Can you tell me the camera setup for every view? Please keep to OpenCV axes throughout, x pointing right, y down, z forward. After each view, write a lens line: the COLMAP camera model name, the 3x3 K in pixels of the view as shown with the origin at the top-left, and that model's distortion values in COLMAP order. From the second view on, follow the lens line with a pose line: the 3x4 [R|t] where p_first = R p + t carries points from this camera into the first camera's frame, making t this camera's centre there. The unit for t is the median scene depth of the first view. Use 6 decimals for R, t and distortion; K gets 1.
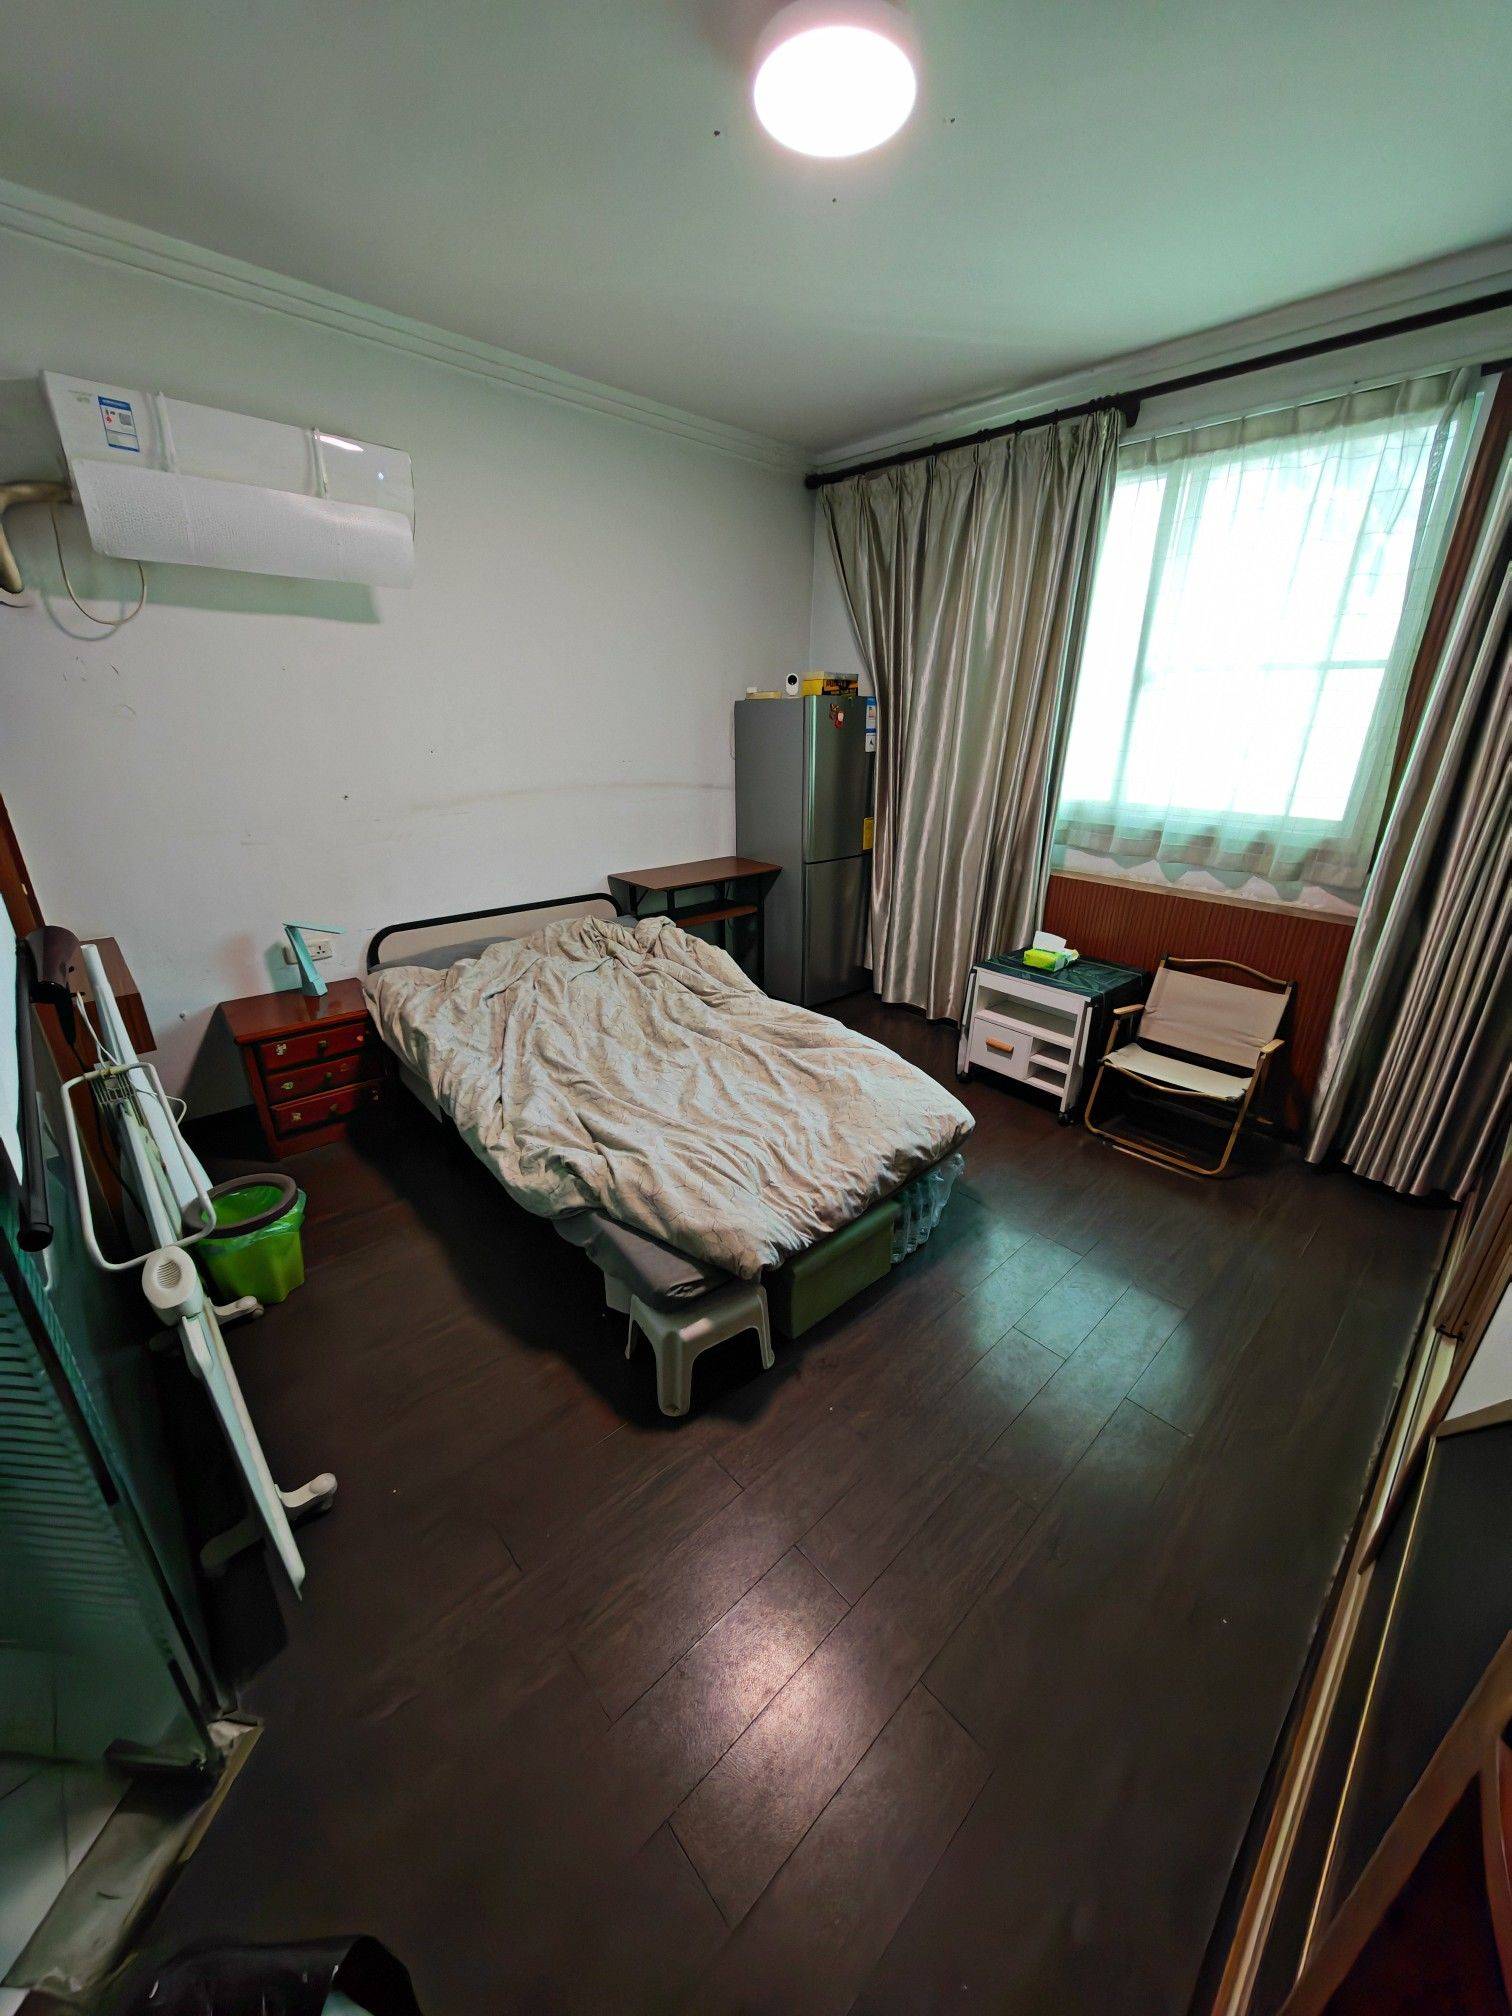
lens RADIAL K [[759.2, 0, 759.7], [0, 759.2, 1013.6], [0, 0, 1]] dist [-0.004921, -0.000099]
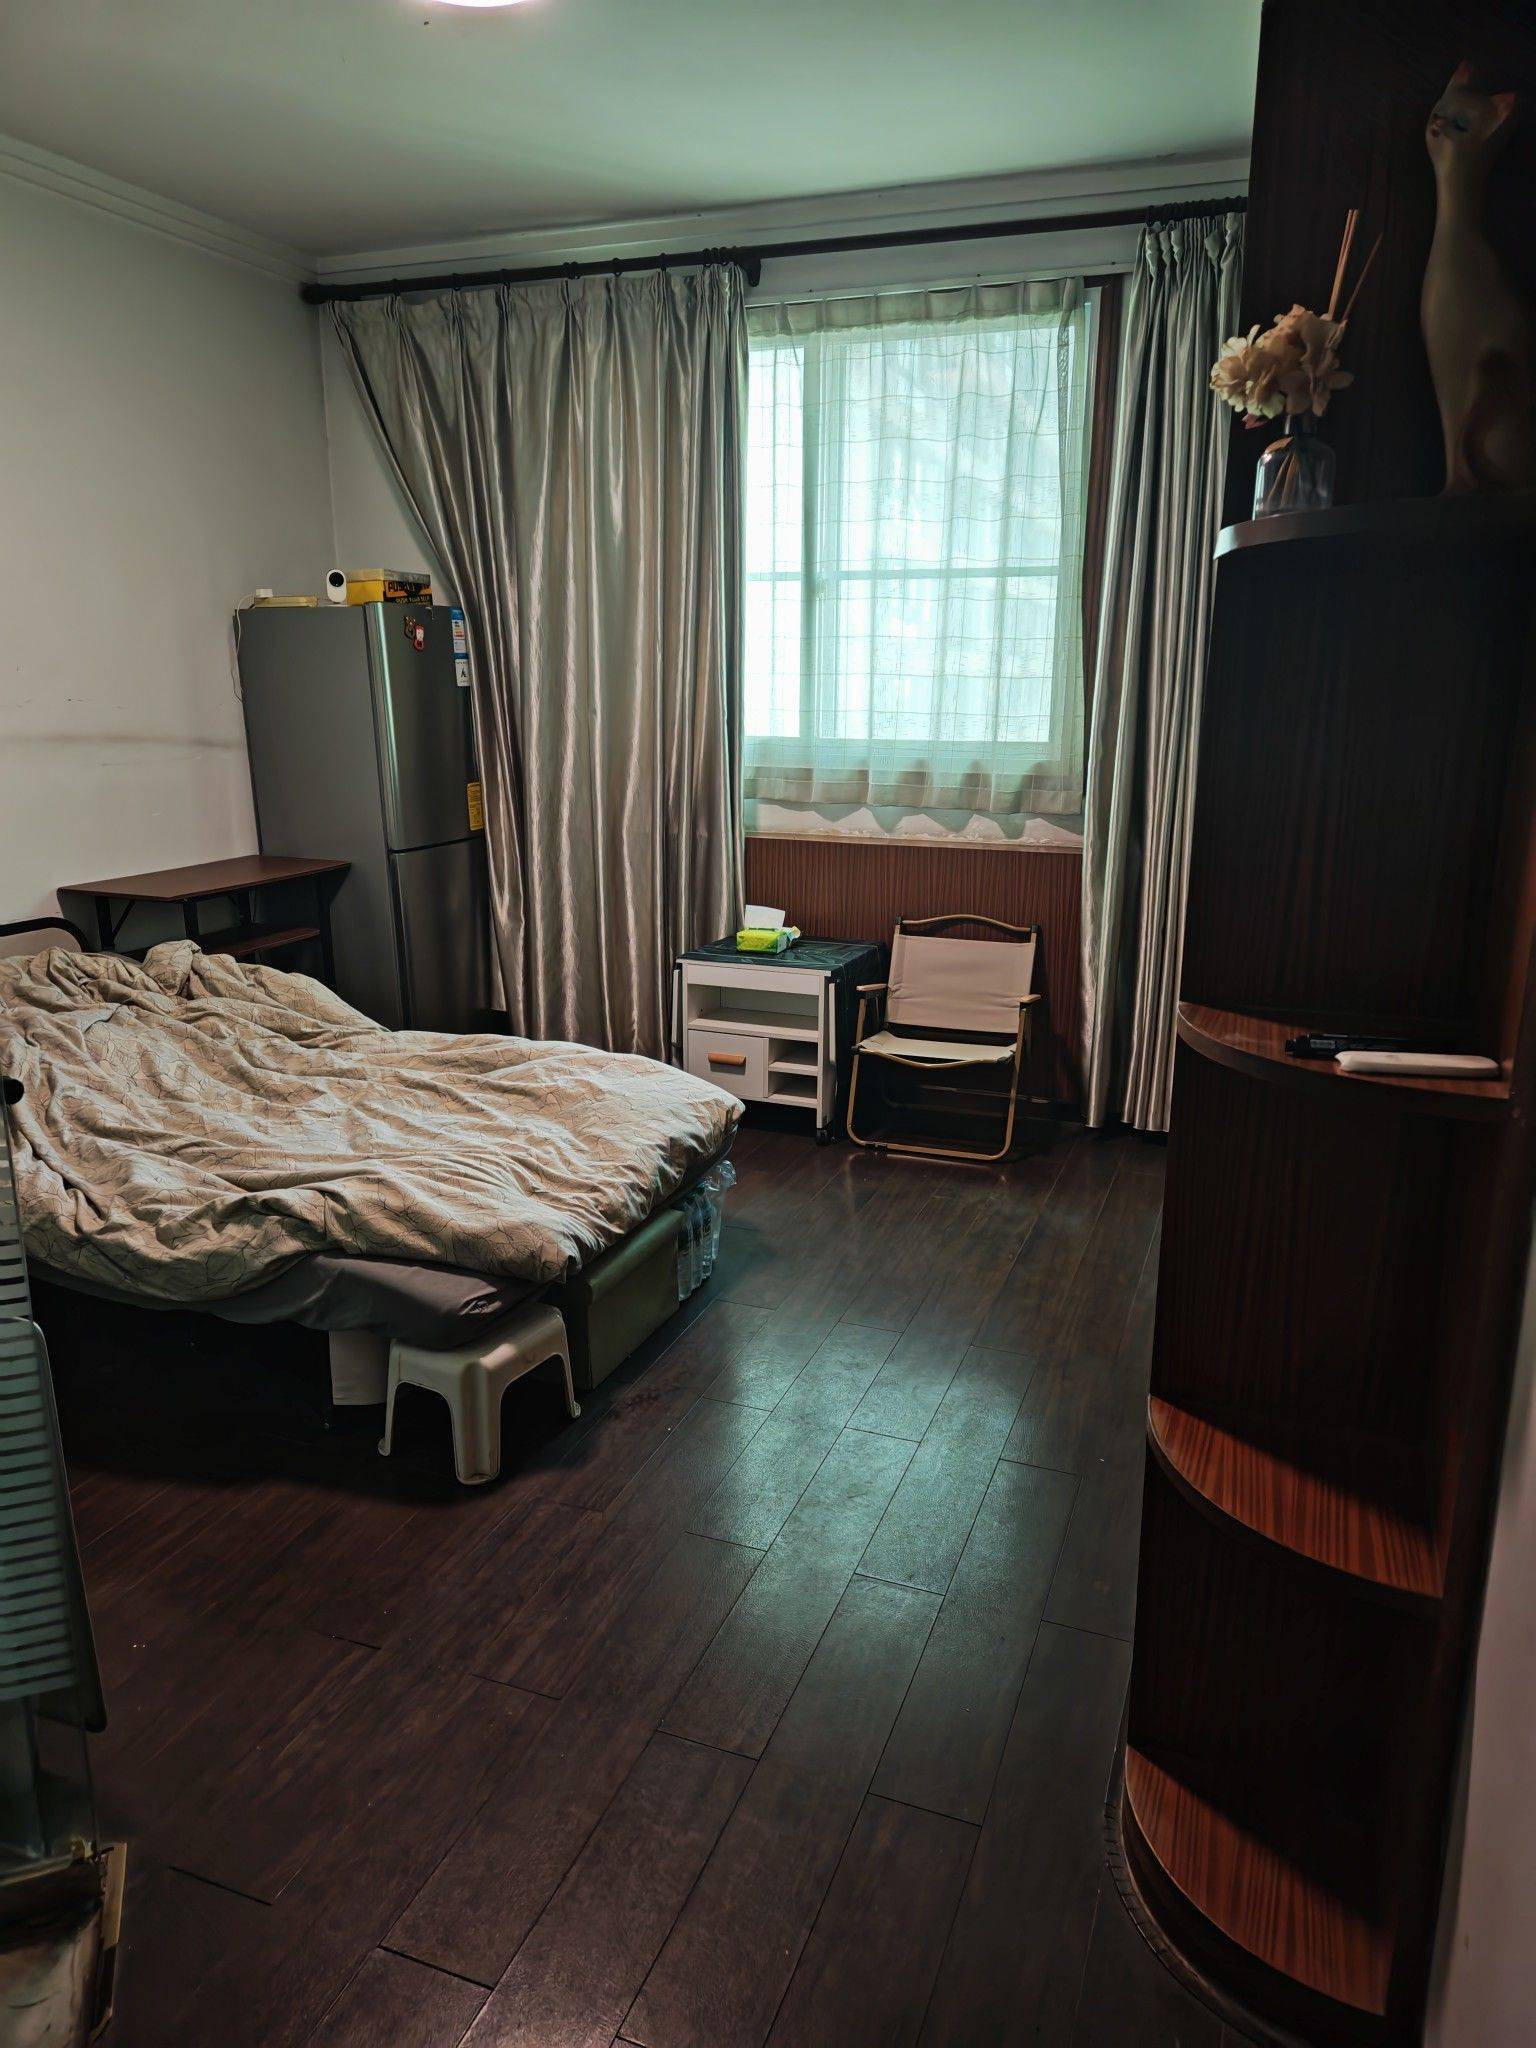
lens RADIAL K [[1409.8, 0, 792.9], [0, 1409.8, 1037.2], [0, 0, 1]] dist [0.103520, -0.113010]
pose [[0.893167, -0.121269, 0.433066, -0.243376], [0.171946, 0.981879, -0.079676, 0.155099], [-0.415556, 0.145628, 0.897834, -0.297441]]
